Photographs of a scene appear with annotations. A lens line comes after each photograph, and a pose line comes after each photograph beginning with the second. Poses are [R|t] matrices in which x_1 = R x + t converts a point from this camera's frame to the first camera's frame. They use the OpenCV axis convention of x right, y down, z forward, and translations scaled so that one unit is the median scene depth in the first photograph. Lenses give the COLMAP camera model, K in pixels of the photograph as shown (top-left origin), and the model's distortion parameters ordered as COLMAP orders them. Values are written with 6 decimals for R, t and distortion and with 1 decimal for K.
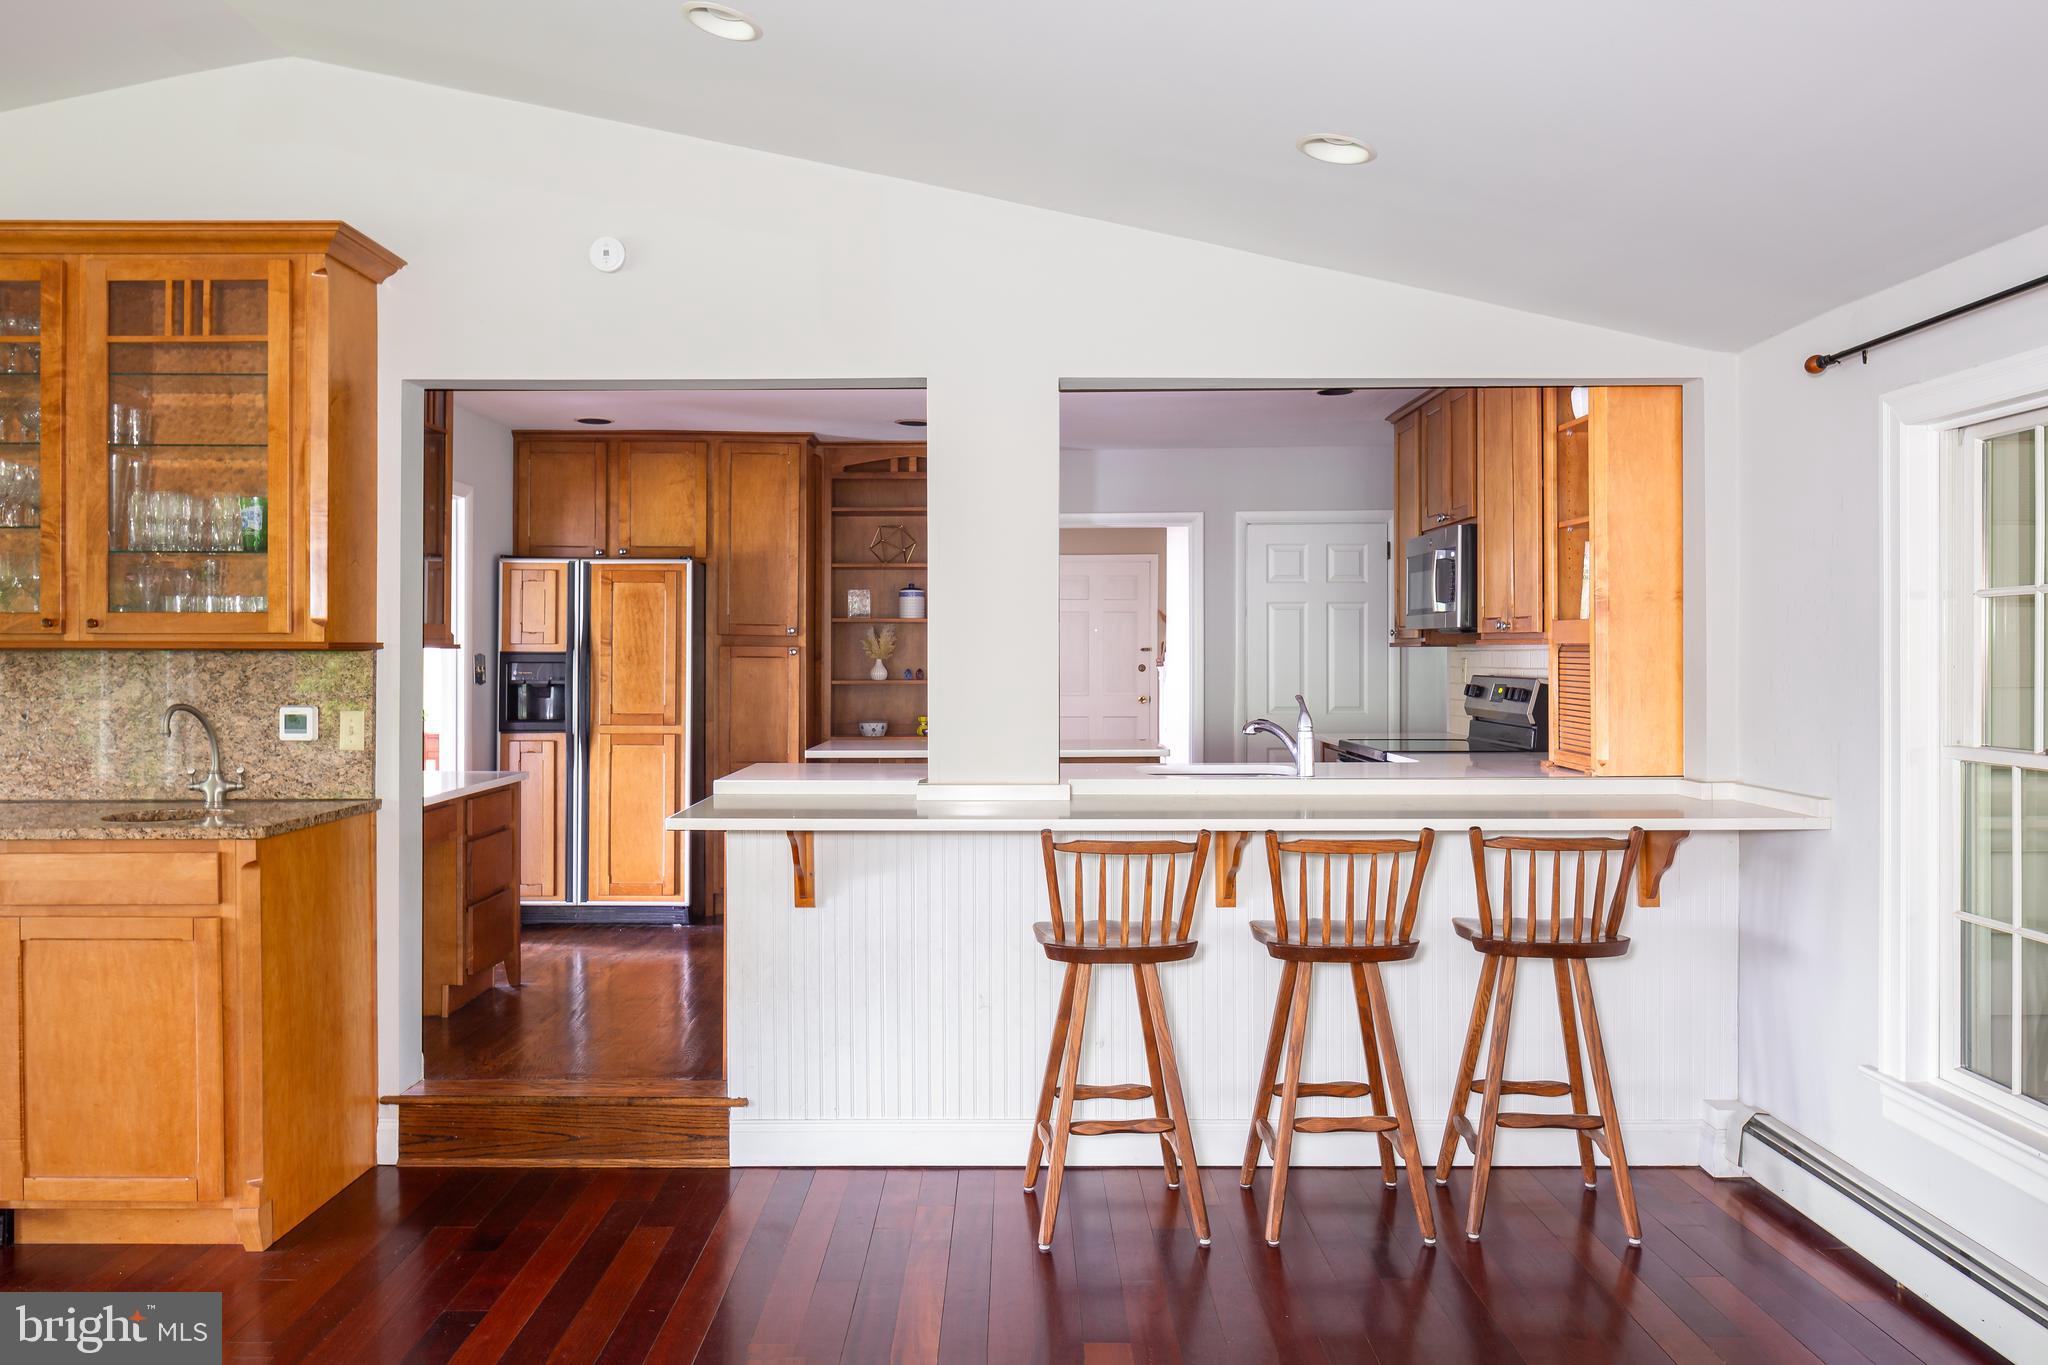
lens RADIAL K [[1440.9, 0, 1024.0], [0, 1440.9, 682.5], [0, 0, 1]] dist [0.000587, -0.000135]
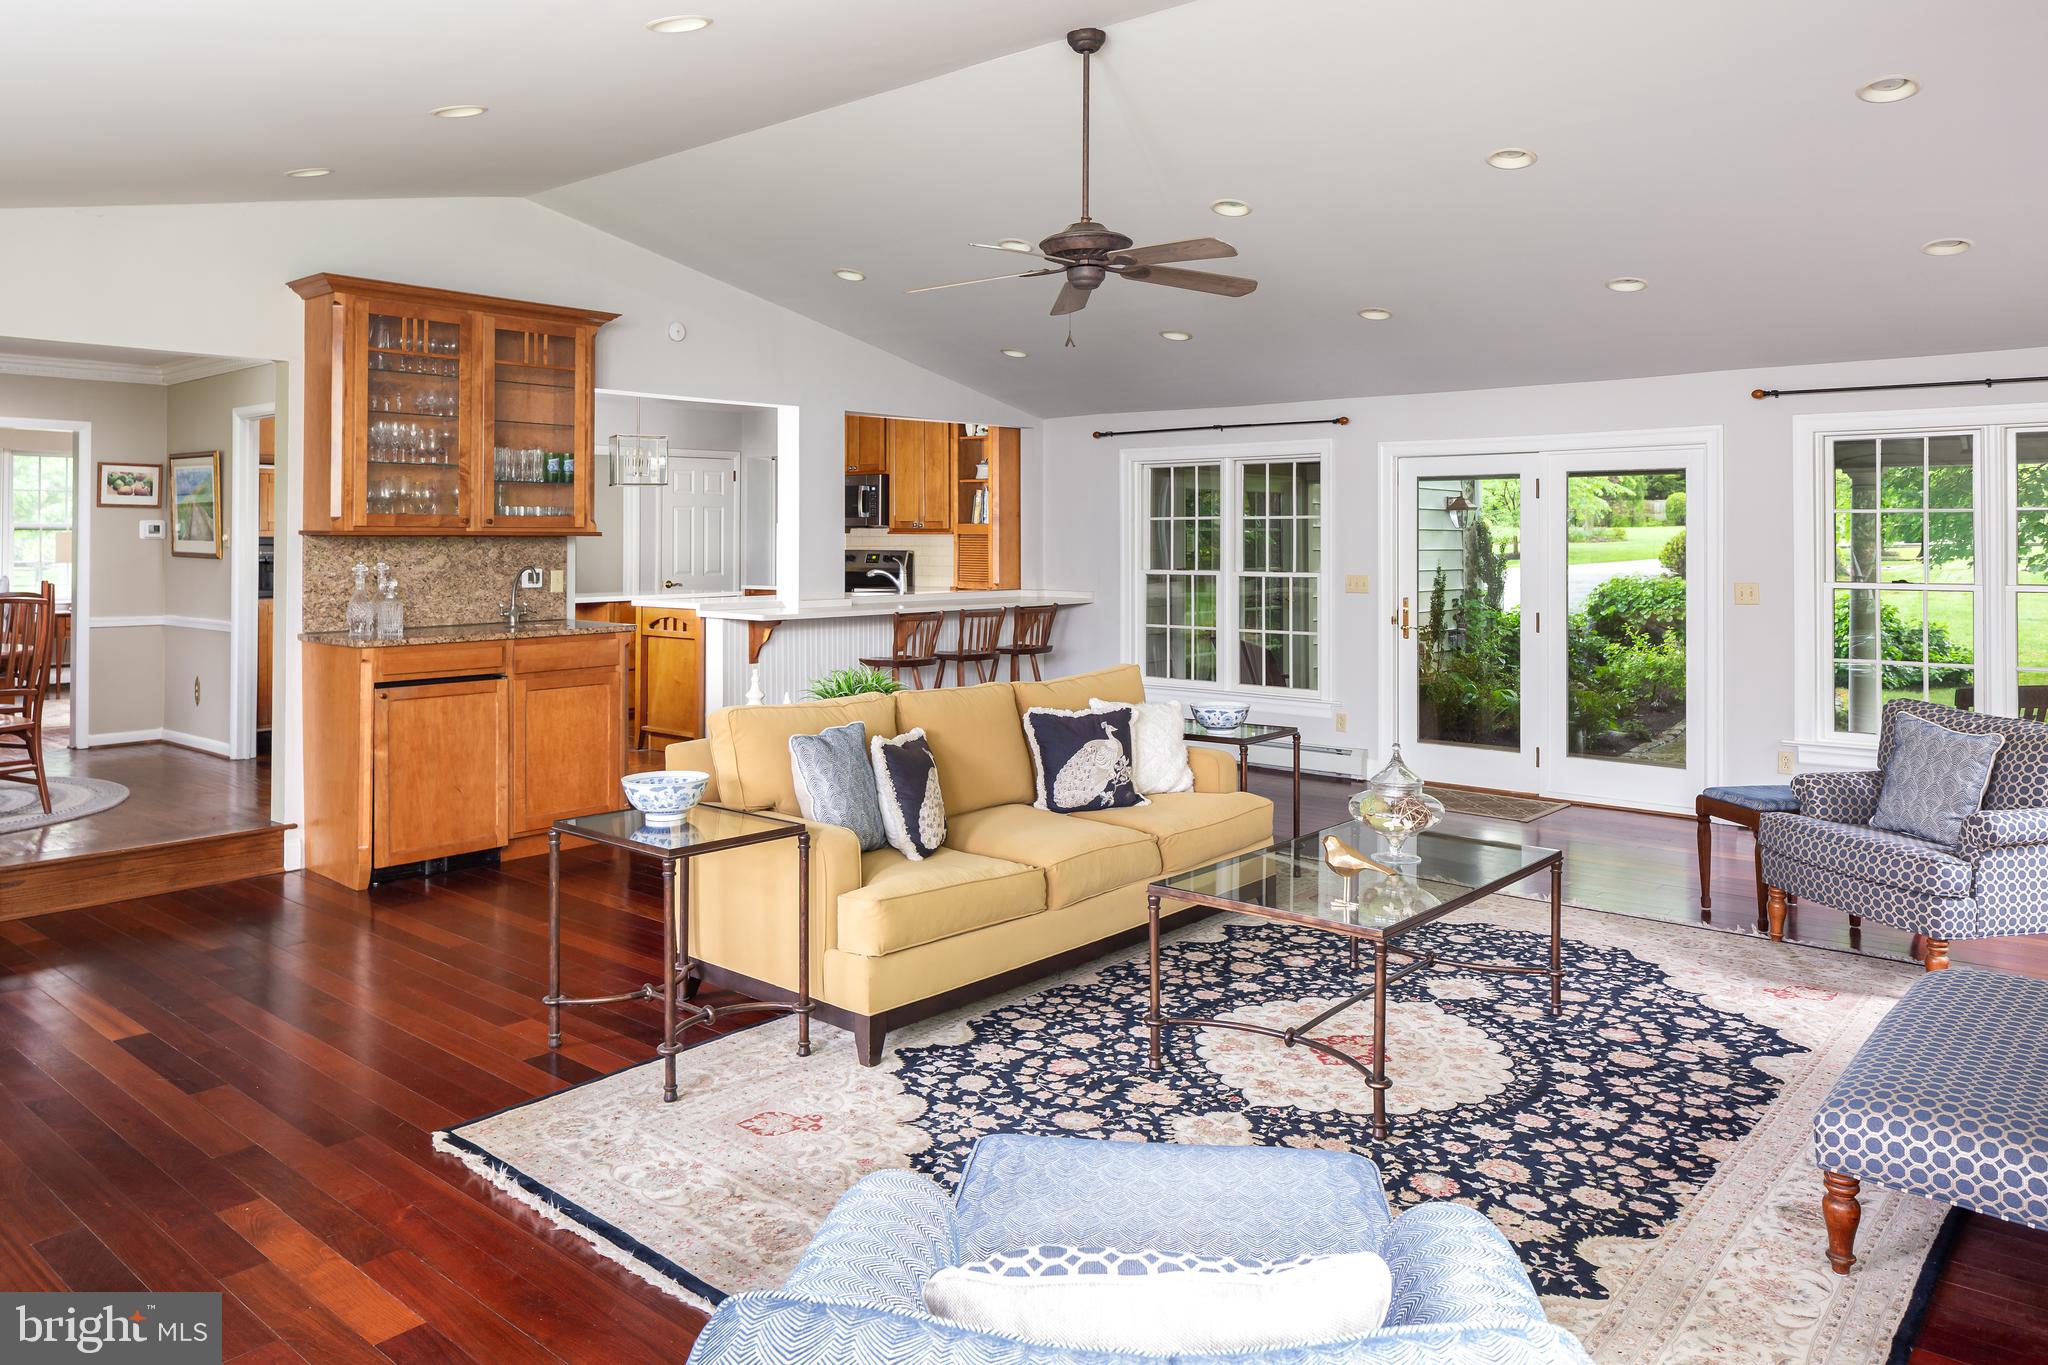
lens RADIAL K [[1440.9, 0, 1024.0], [0, 1440.9, 682.5], [0, 0, 1]] dist [0.000587, -0.000135]
pose [[0.644699, -0.075106, 0.760738, -0.917002], [0.012805, 0.996083, 0.087490, 0.005622], [-0.764329, -0.046664, 0.643135, -0.381358]]
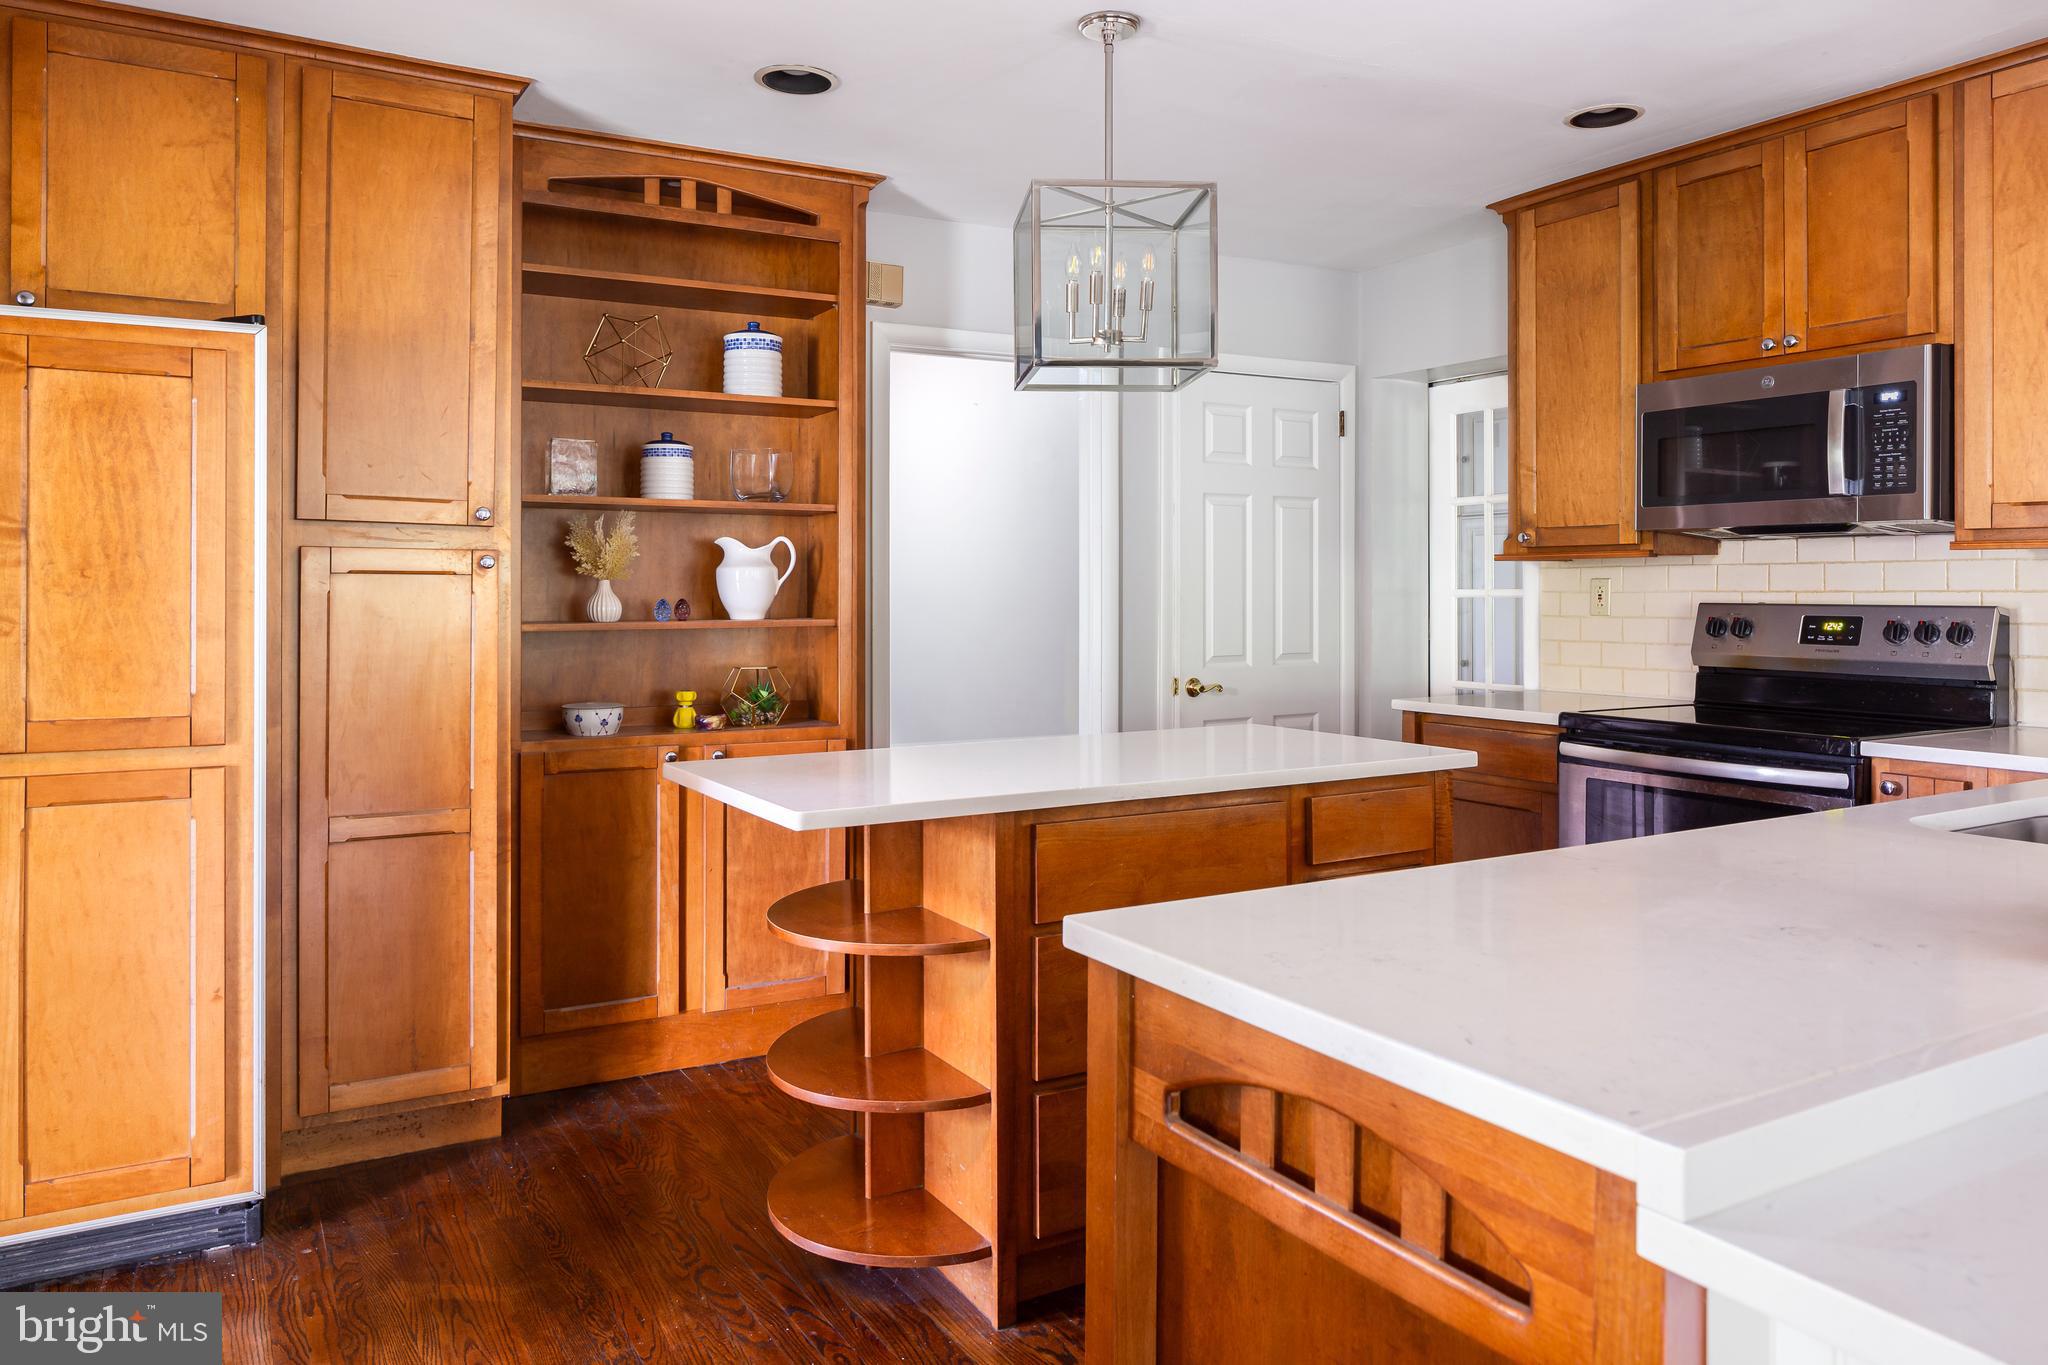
lens RADIAL K [[1416.9, 0, 989.4], [0, 1416.9, 606.1], [0, 0, 1]] dist [0.003037, 0.004091]
pose [[0.869262, -0.006899, 0.494303, -0.251801], [0.010994, 0.999925, -0.005377, -0.003621], [-0.494229, 0.010109, 0.869273, 0.560759]]
